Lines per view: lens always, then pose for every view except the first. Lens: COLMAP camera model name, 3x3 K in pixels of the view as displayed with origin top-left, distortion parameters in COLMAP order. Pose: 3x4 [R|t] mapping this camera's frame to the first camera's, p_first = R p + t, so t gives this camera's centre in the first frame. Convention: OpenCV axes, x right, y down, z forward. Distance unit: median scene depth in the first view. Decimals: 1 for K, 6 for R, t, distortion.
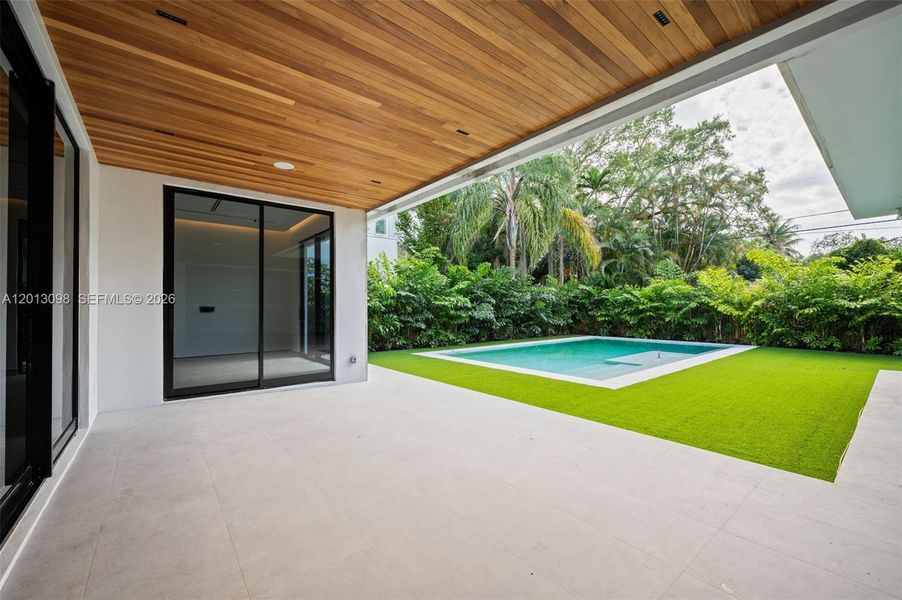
lens RADIAL K [[363.0, 0, 448.9], [0, 363.0, 302.6], [0, 0, 1]] dist [-0.002327, -0.000055]
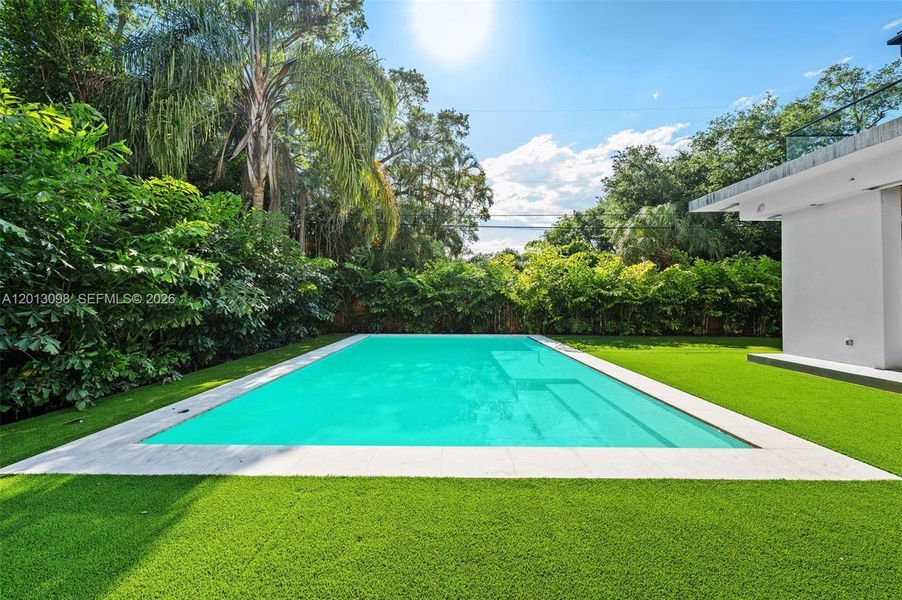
lens RADIAL K [[386.8, 0, 474.9], [0, 386.8, 289.7], [0, 0, 1]] dist [-0.000150, 0.000058]
pose [[0.646272, 0.021630, 0.762800, -0.068948], [-0.012957, 0.999765, -0.017372, 0.016977], [-0.762997, 0.001343, 0.646401, 0.425576]]
